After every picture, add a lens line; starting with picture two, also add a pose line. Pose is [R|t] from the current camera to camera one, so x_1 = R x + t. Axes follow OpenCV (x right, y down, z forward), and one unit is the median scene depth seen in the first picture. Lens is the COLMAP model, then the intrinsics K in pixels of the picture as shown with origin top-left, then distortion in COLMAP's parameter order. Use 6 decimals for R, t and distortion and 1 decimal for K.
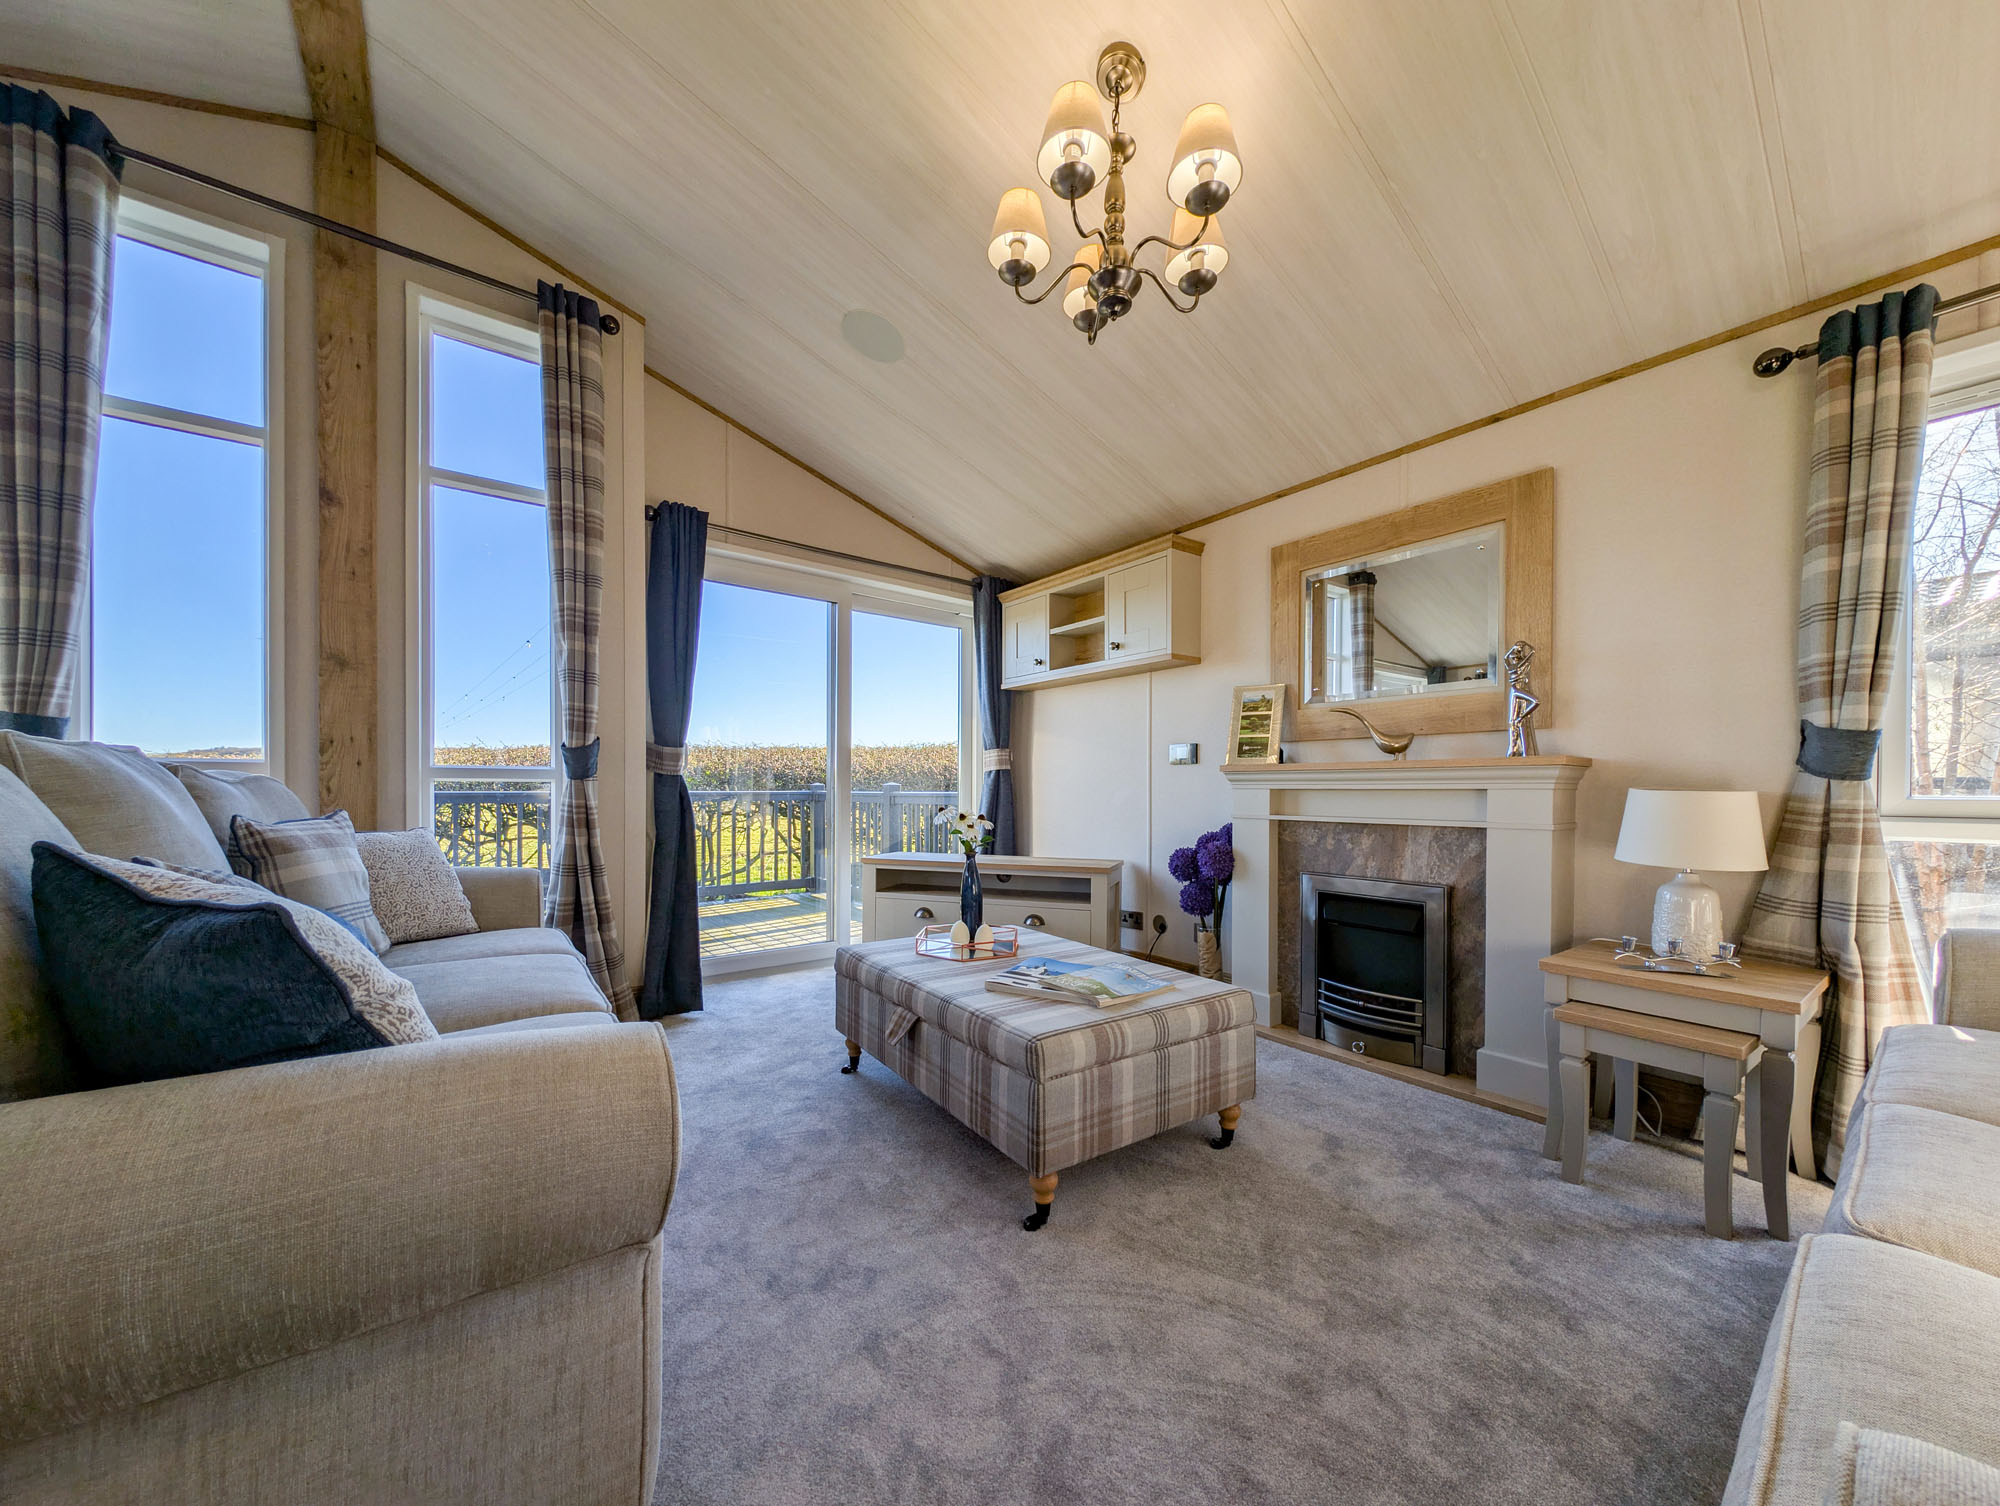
lens RADIAL K [[724.8, 0, 992.0], [0, 724.8, 790.2], [0, 0, 1]] dist [-0.000153, -0.000461]
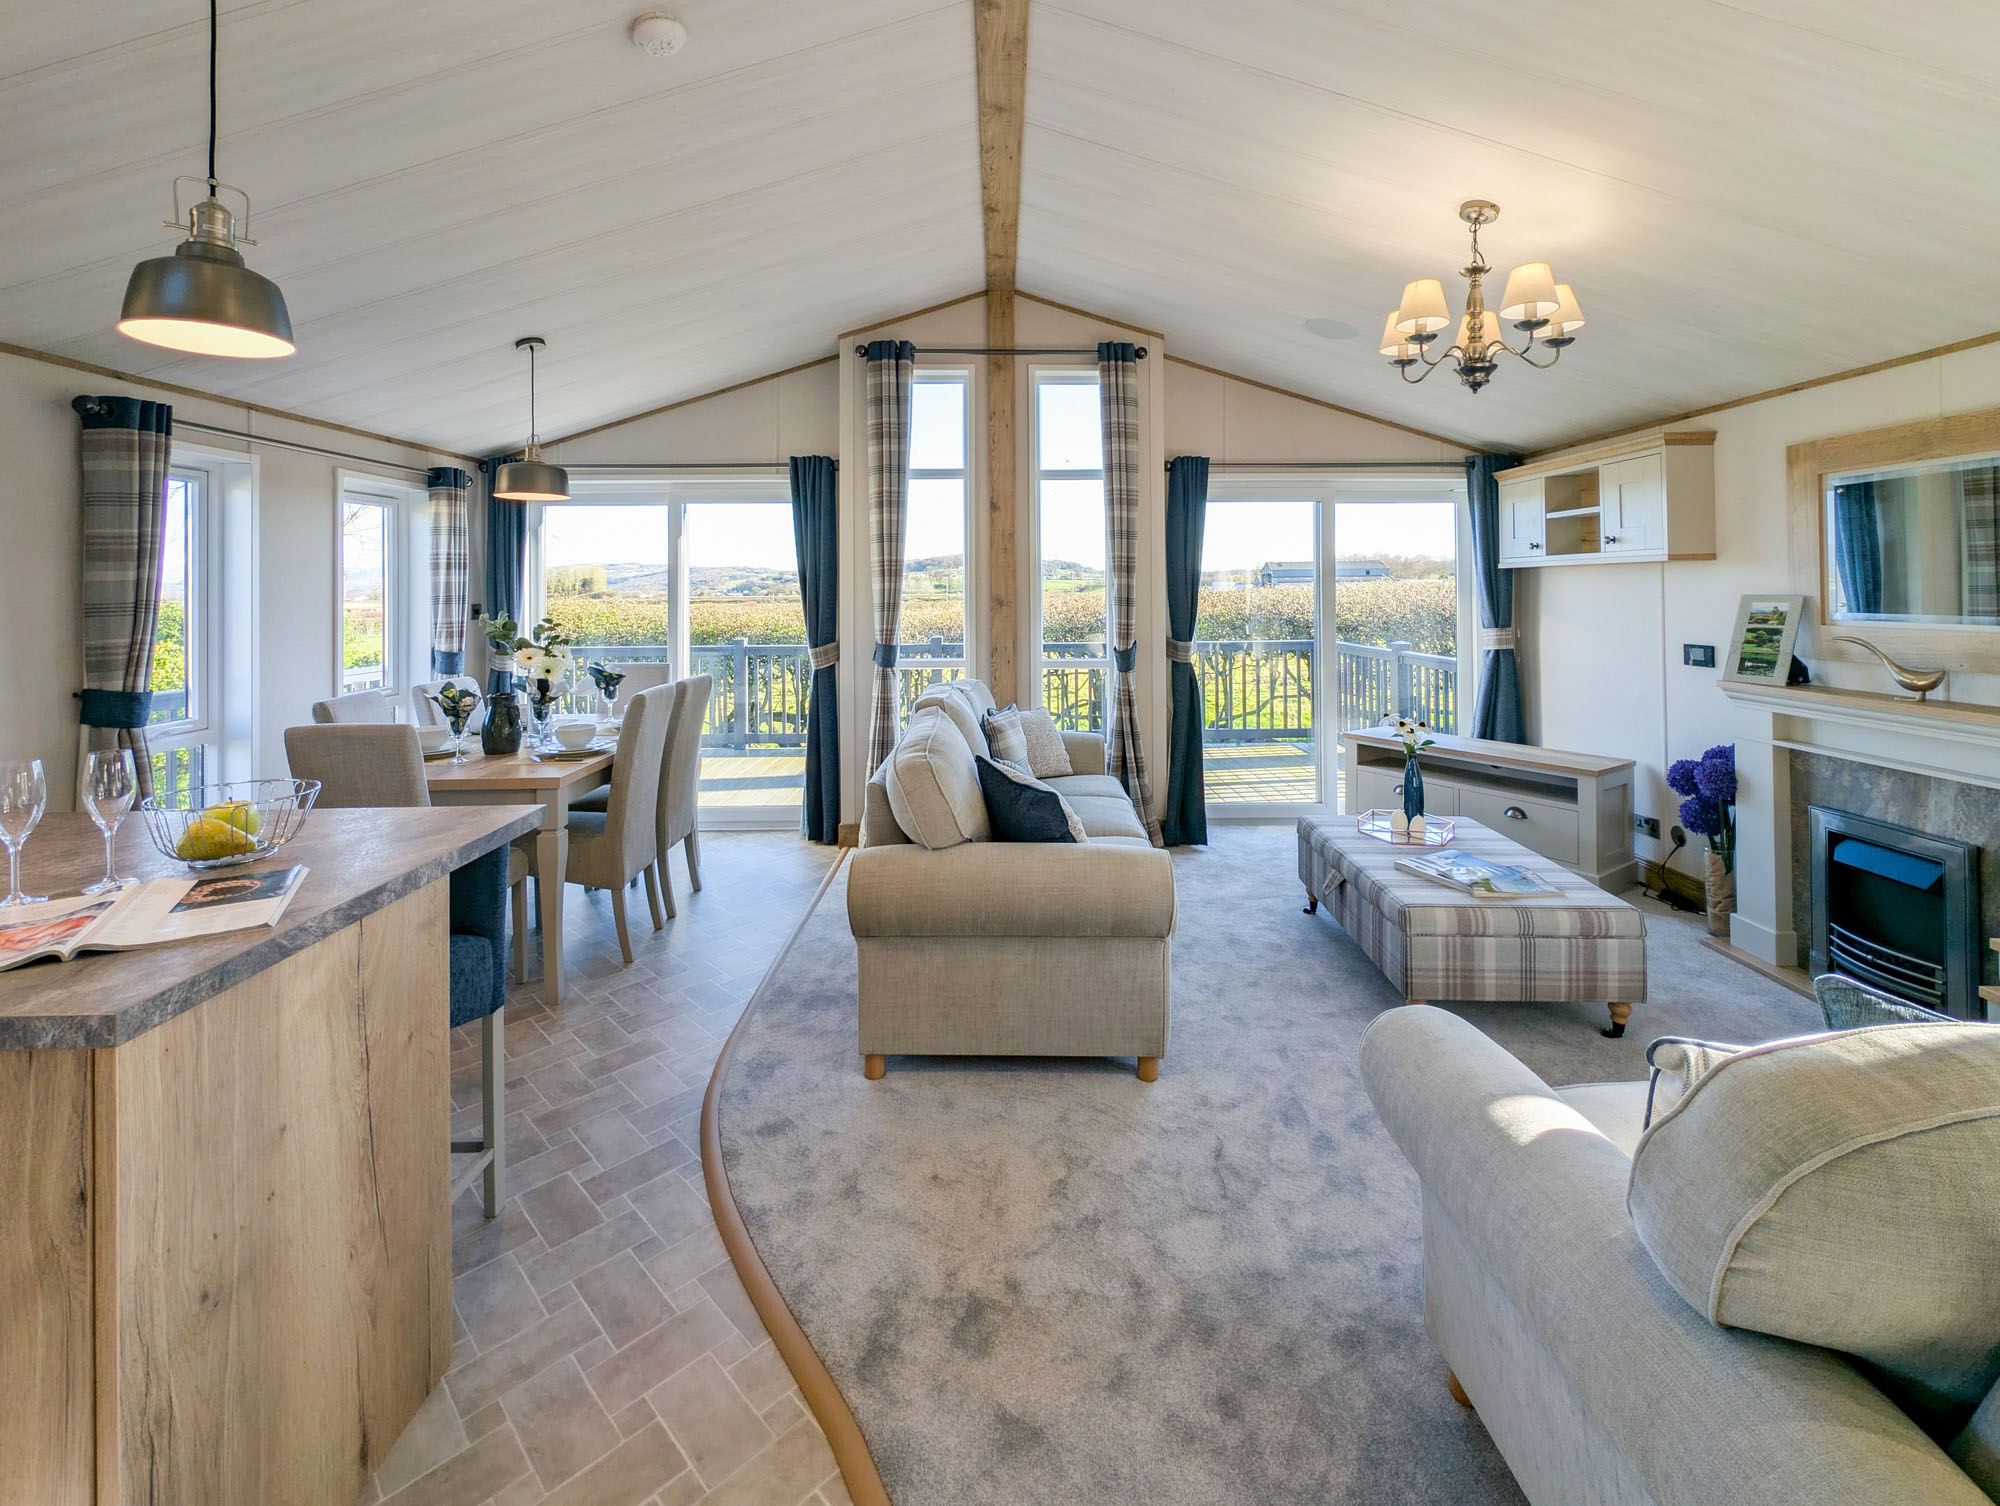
lens RADIAL K [[845.6, 0, 1005.3], [0, 845.6, 580.5], [0, 0, 1]] dist [0.000715, -0.007956]
pose [[0.802917, -0.013541, -0.595937, 0.258776], [0.004836, 0.999857, -0.016205, -0.175661], [0.596072, 0.010129, 0.802867, -0.519705]]
